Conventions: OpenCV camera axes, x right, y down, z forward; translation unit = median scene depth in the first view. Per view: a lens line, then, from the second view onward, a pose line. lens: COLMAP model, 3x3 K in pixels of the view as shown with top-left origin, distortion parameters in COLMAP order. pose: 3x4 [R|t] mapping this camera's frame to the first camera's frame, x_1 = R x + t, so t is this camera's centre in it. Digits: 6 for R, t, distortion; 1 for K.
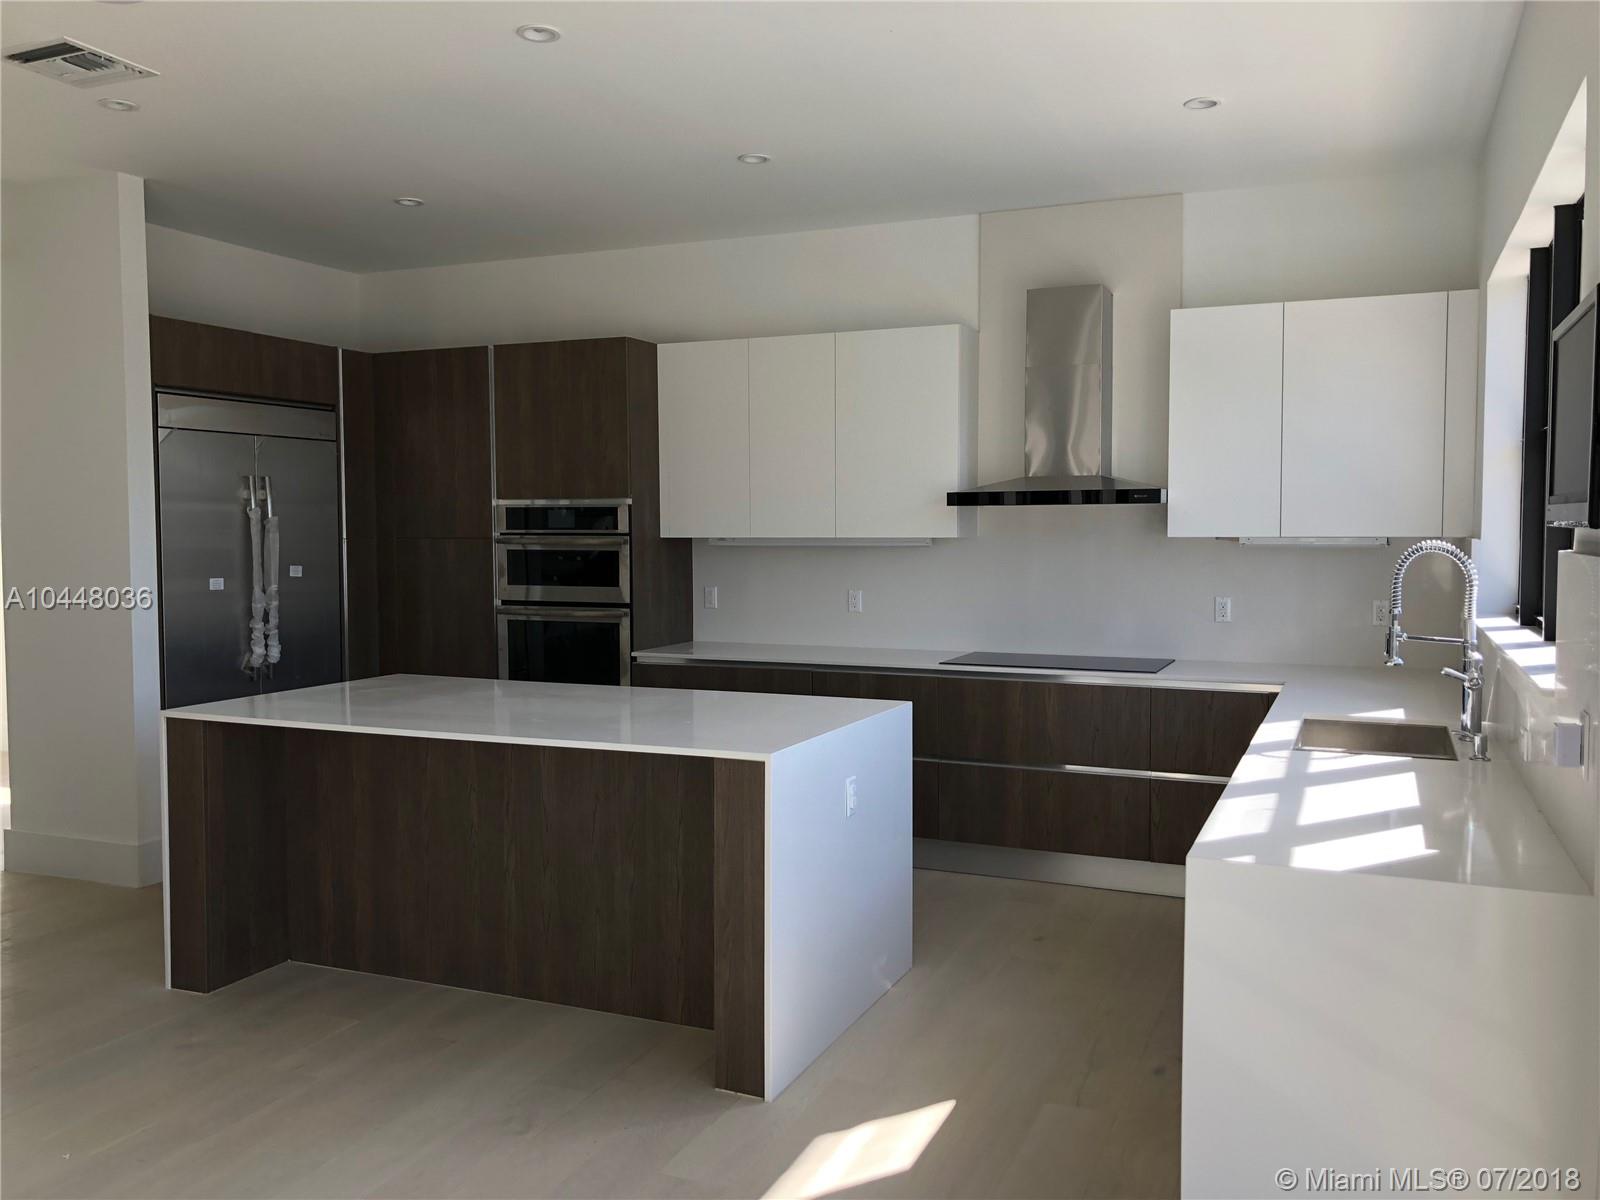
lens RADIAL K [[1318.2, 0, 800.0], [0, 1318.2, 600.0], [0, 0, 1]] dist [0.000607, -0.000041]
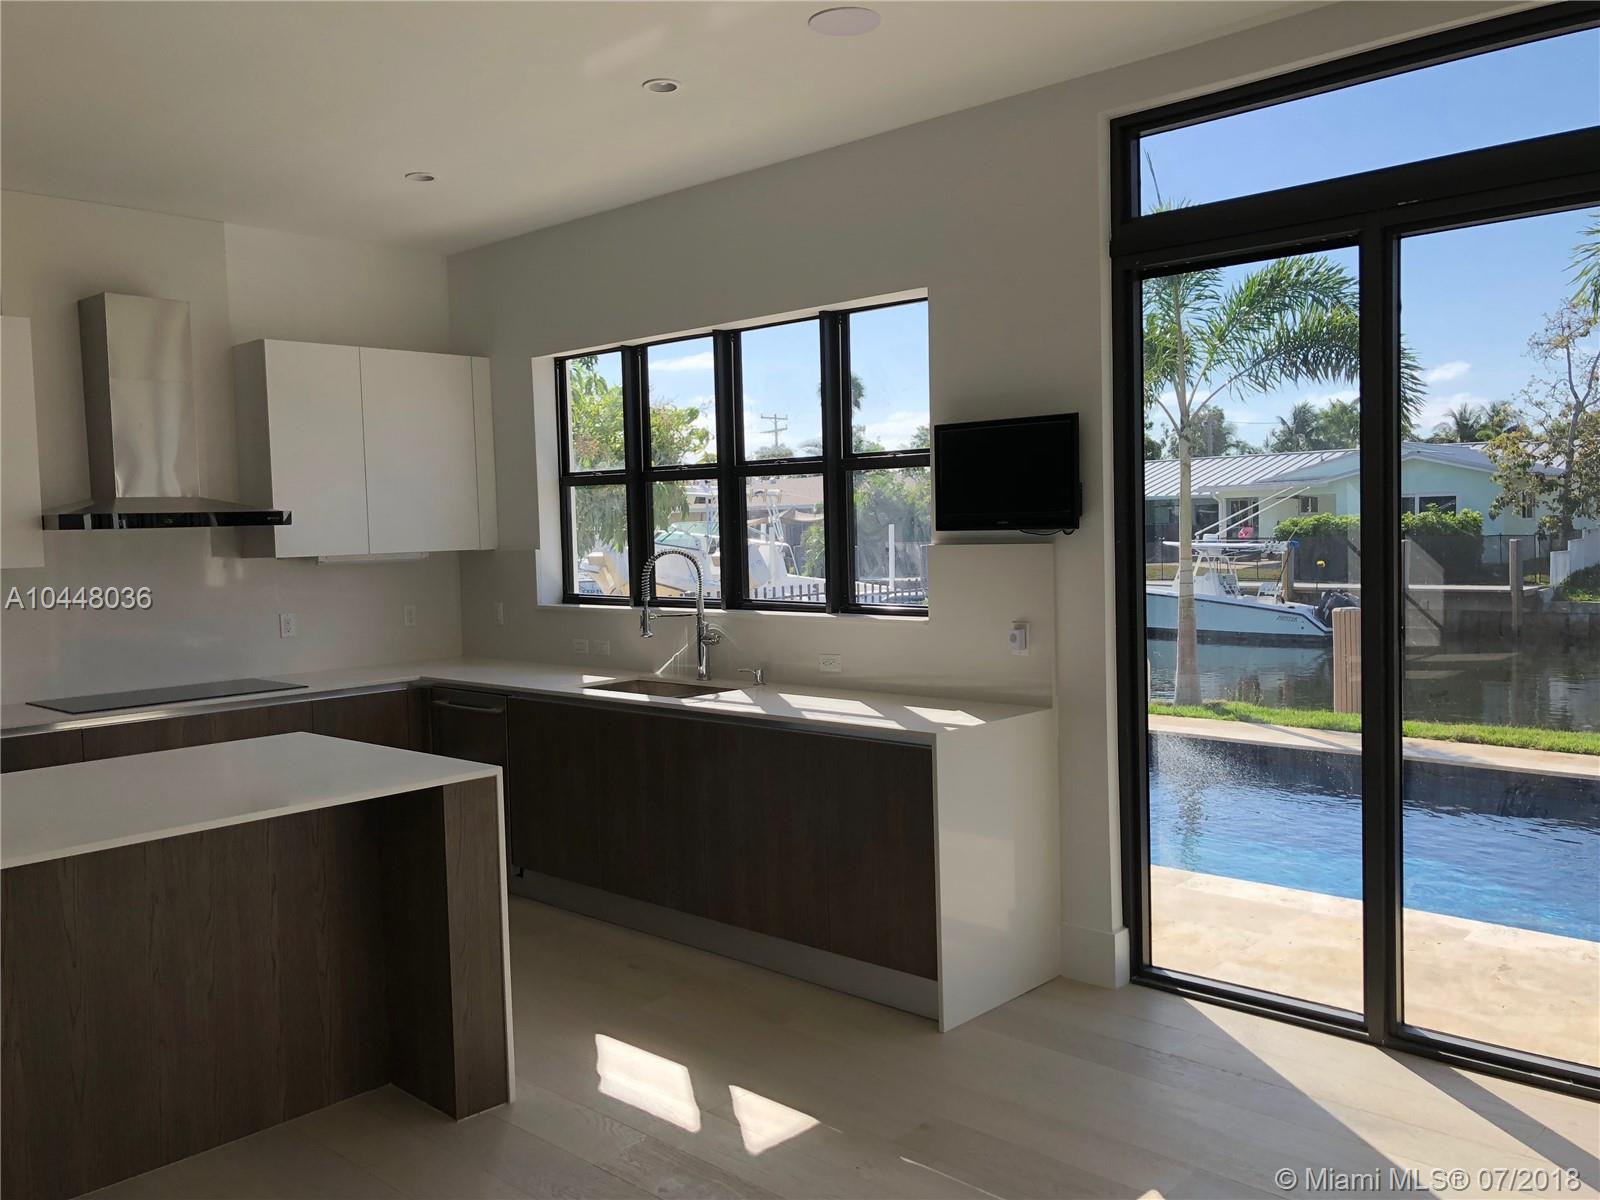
lens RADIAL K [[1318.2, 0, 800.0], [0, 1318.2, 600.0], [0, 0, 1]] dist [0.000607, -0.000041]
pose [[0.335688, -0.060503, 0.940028, -0.560006], [0.079861, 0.996170, 0.035597, -0.018918], [-0.938582, 0.063122, 0.339234, 0.264886]]
